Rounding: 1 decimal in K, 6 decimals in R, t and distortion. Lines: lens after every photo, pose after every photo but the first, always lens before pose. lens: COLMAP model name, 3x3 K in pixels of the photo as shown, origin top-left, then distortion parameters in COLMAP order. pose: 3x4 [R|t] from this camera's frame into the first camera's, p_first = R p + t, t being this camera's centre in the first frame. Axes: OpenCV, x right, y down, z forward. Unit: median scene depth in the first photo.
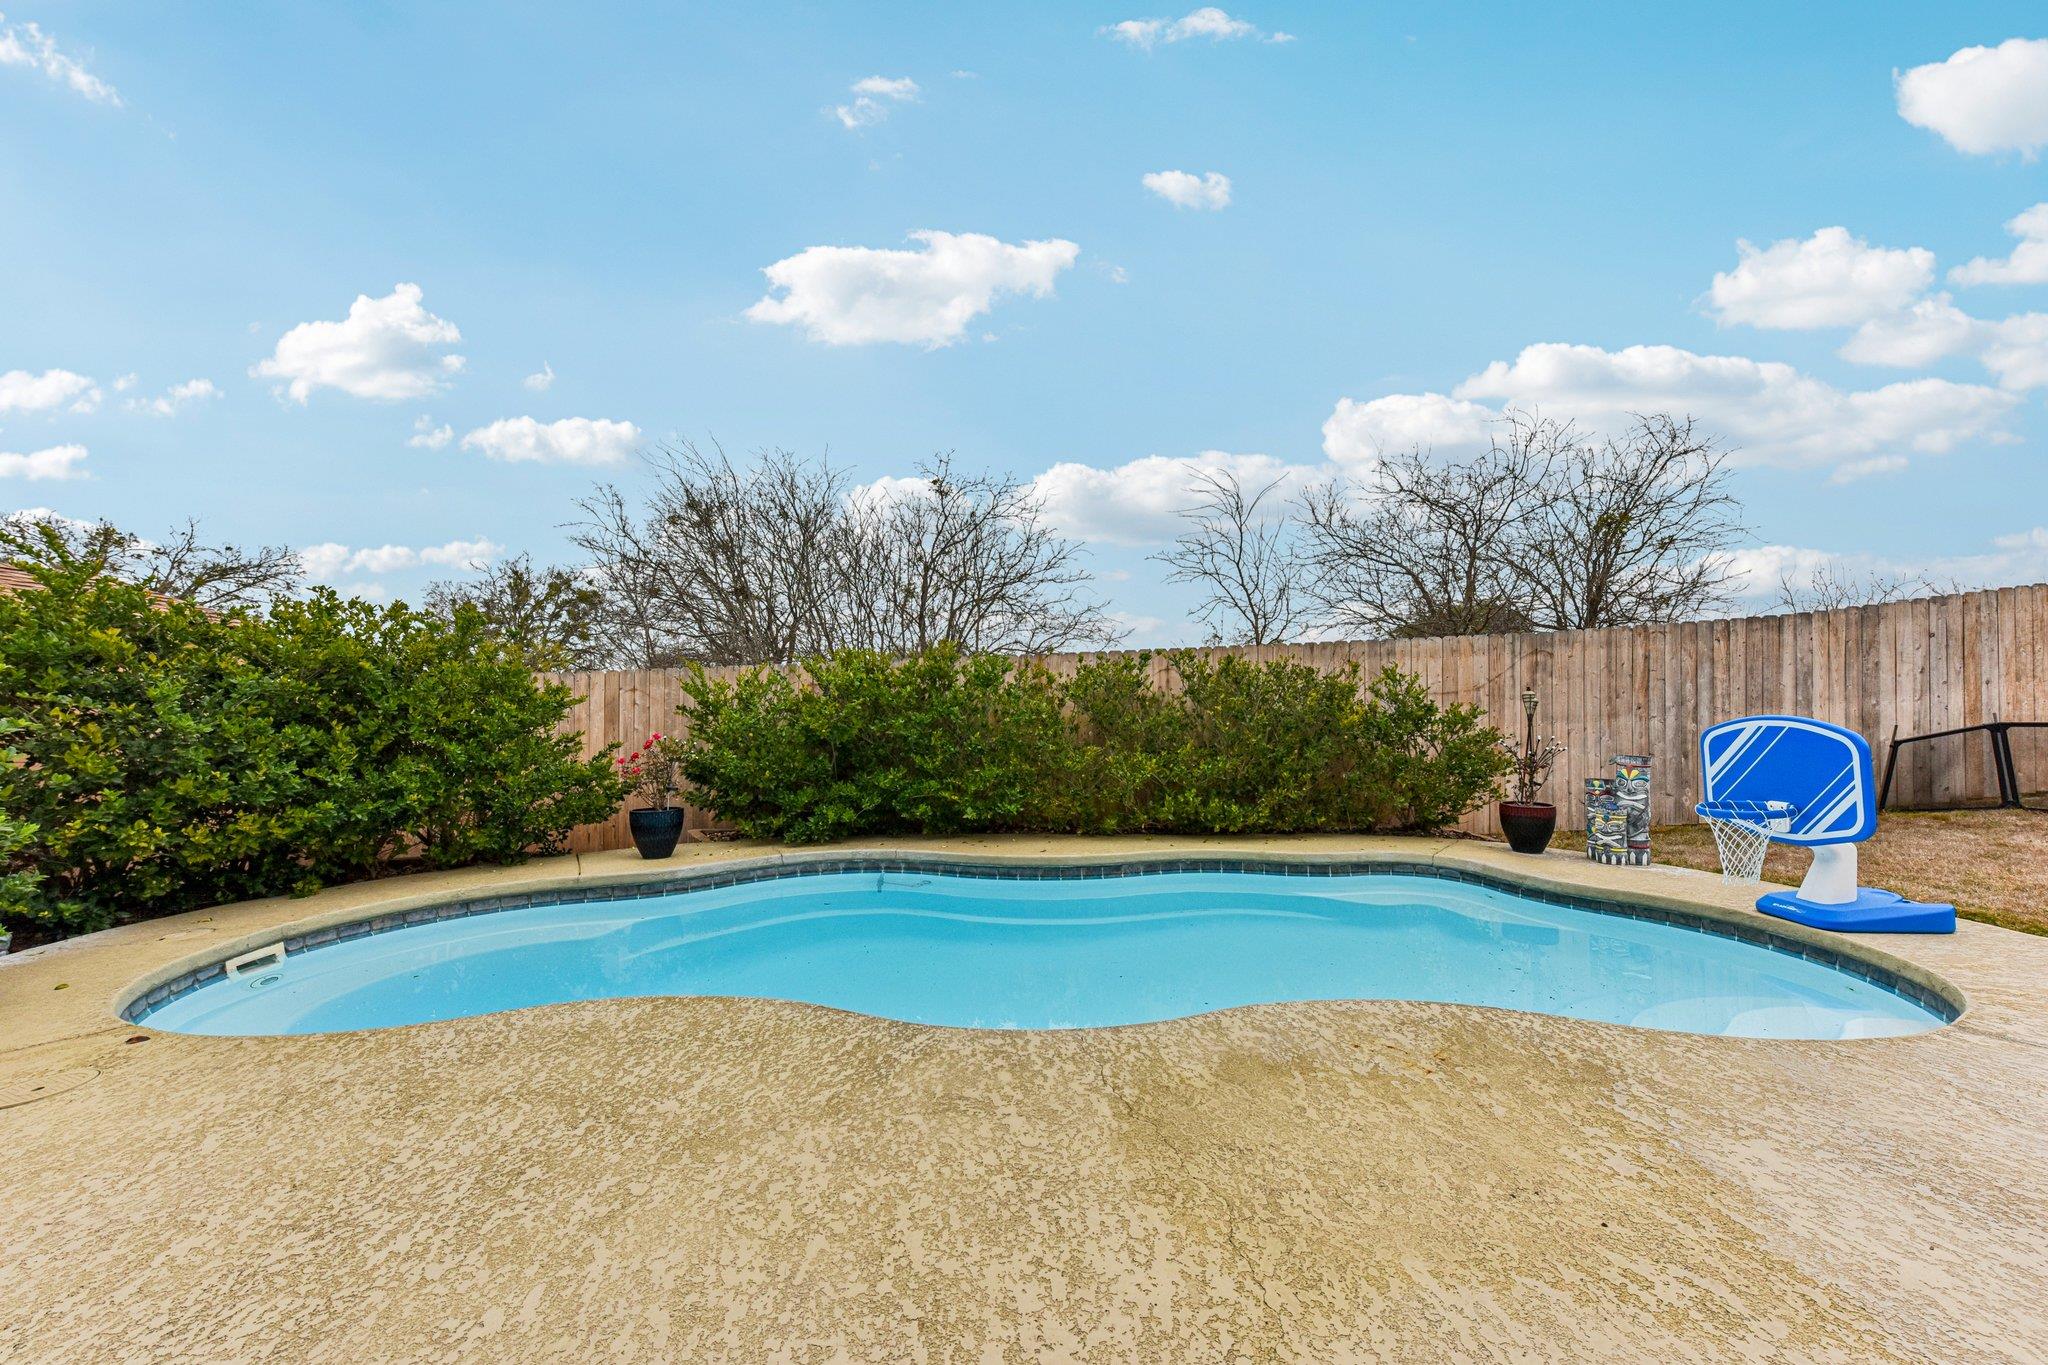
lens RADIAL K [[845.0, 0, 1025.7], [0, 845.0, 673.6], [0, 0, 1]] dist [0.015705, -0.003563]
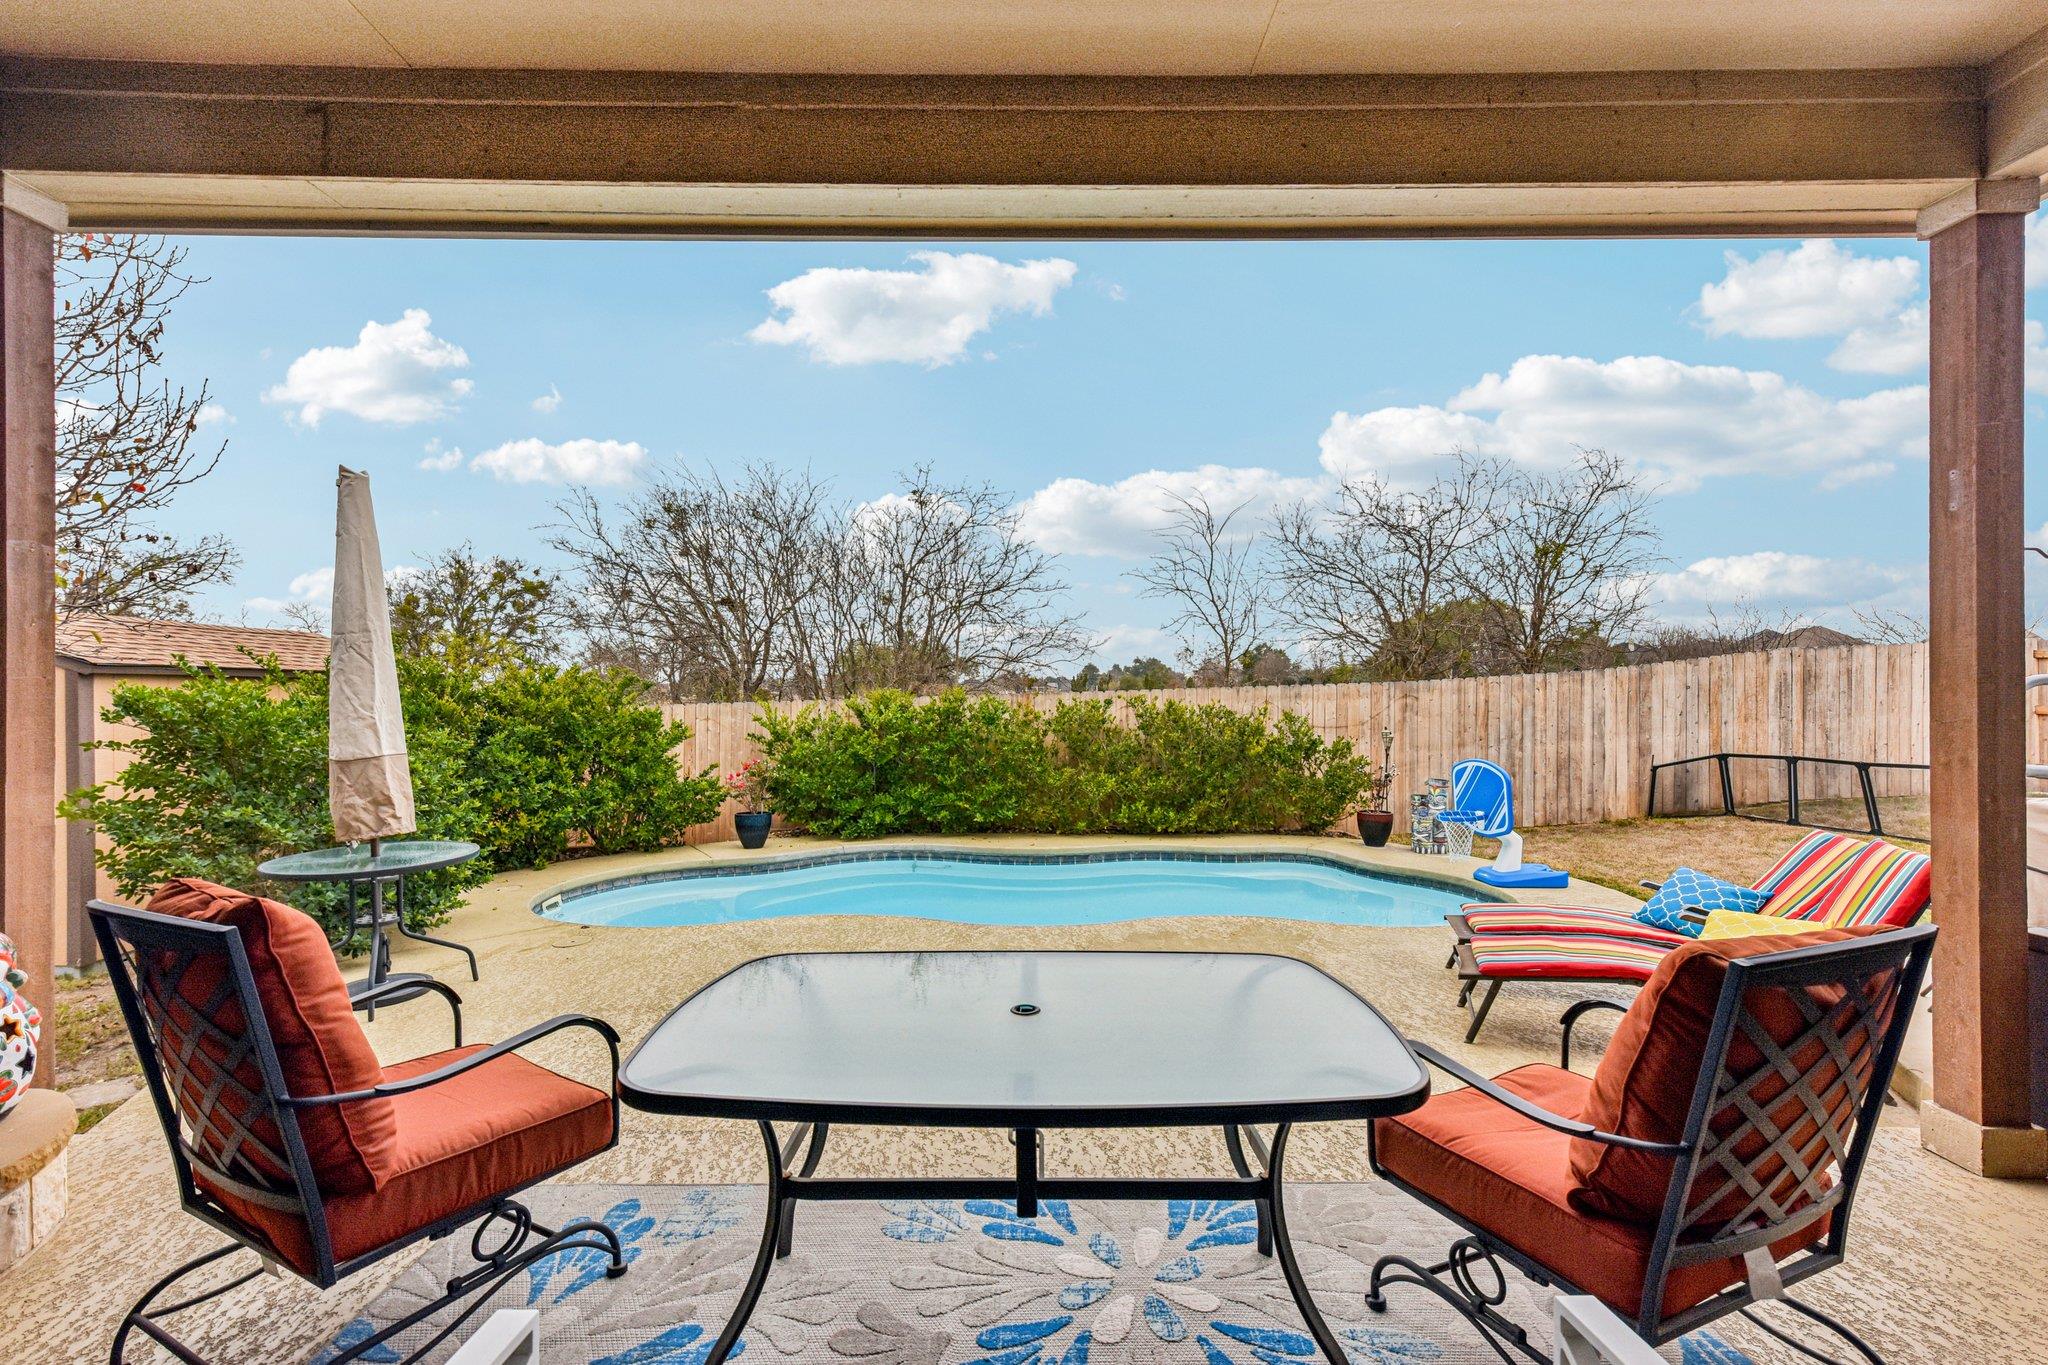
lens RADIAL K [[943.2, 0, 1011.0], [0, 943.2, 687.8], [0, 0, 1]] dist [0.010271, 0.005578]
pose [[0.999822, 0.006304, 0.017770, -0.015329], [-0.006754, 0.999655, 0.025383, -0.030801], [-0.017603, -0.025498, 0.999520, -0.193828]]
